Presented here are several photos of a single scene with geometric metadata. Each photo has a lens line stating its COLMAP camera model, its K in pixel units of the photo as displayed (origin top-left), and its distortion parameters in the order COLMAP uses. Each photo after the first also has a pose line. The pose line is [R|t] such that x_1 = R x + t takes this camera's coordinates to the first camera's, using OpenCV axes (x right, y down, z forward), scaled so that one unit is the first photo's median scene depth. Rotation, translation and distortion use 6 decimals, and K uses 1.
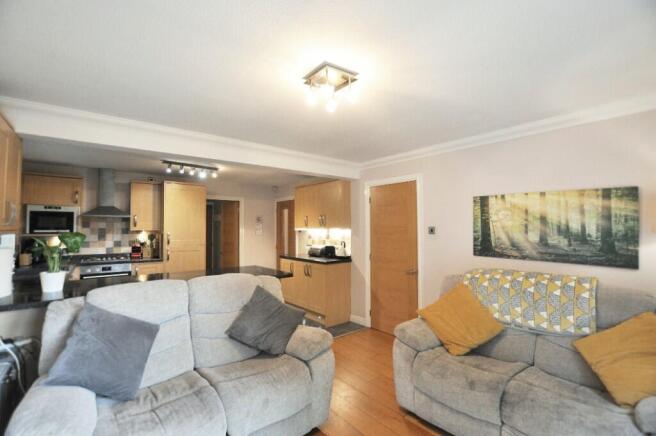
lens RADIAL K [[289.6, 0, 328.3], [0, 289.6, 219.7], [0, 0, 1]] dist [-0.025925, 0.000067]
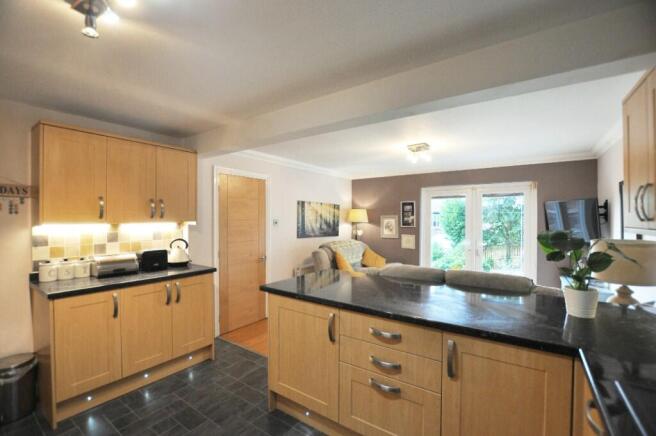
lens RADIAL K [[289.6, 0, 327.7], [0, 289.6, 219.6], [0, 0, 1]] dist [-0.025925, 0.000067]
pose [[-0.259756, -0.000806, 0.965674, -1.144757], [-0.029004, 0.999555, -0.006967, 0.031547], [-0.965239, -0.029818, -0.259664, 1.362069]]
